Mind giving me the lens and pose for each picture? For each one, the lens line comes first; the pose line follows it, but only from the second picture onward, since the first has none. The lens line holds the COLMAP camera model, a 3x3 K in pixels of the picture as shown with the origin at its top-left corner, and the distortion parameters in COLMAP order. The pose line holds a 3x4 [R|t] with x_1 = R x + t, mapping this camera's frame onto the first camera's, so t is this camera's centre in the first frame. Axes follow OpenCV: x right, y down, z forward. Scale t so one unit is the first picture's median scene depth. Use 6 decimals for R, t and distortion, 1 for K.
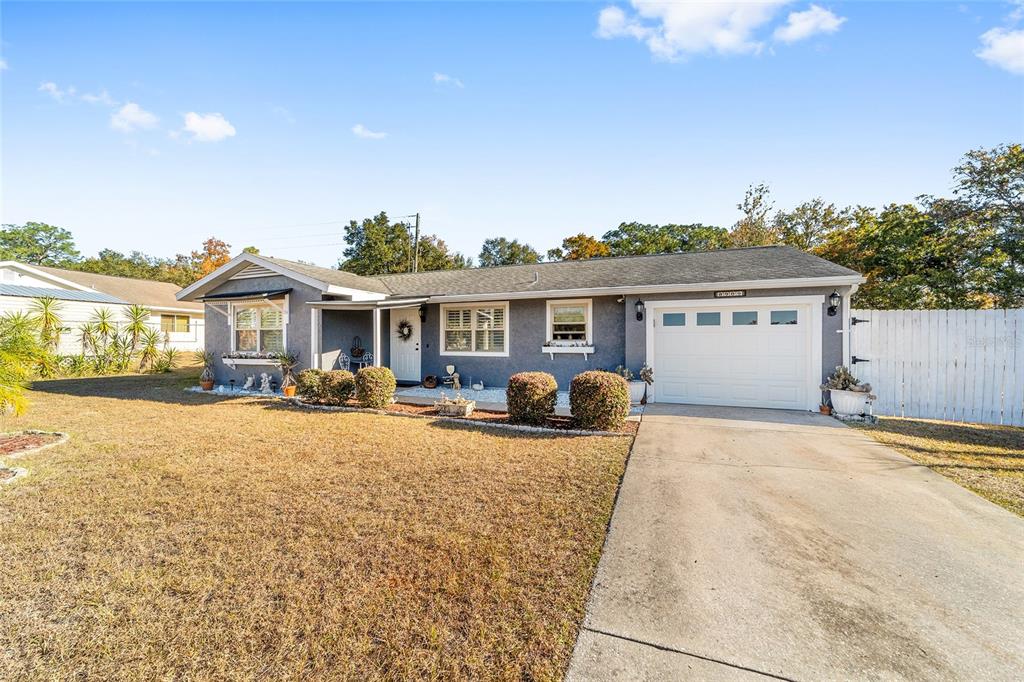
lens RADIAL K [[396.1, 0, 498.0], [0, 396.1, 348.2], [0, 0, 1]] dist [-0.011360, 0.005563]
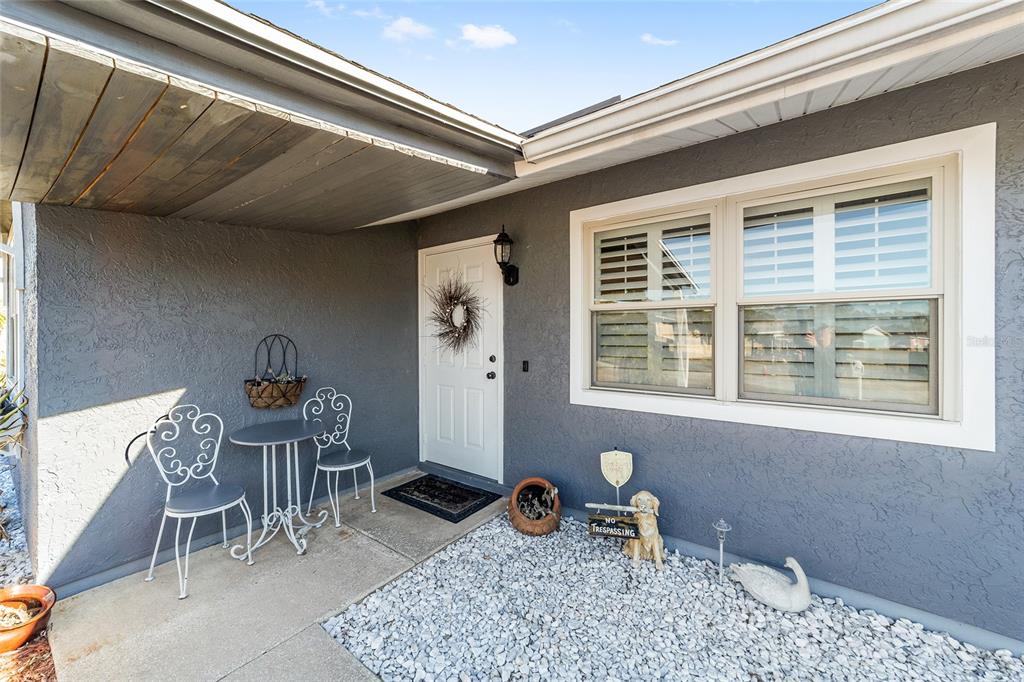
lens RADIAL K [[396.1, 0, 503.6], [0, 396.1, 339.7], [0, 0, 1]] dist [-0.011360, 0.005563]
pose [[0.970939, -0.001781, -0.239319, -0.137684], [0.000038, 0.999973, -0.007289, -0.025202], [0.239326, 0.007068, 0.970914, 0.793589]]
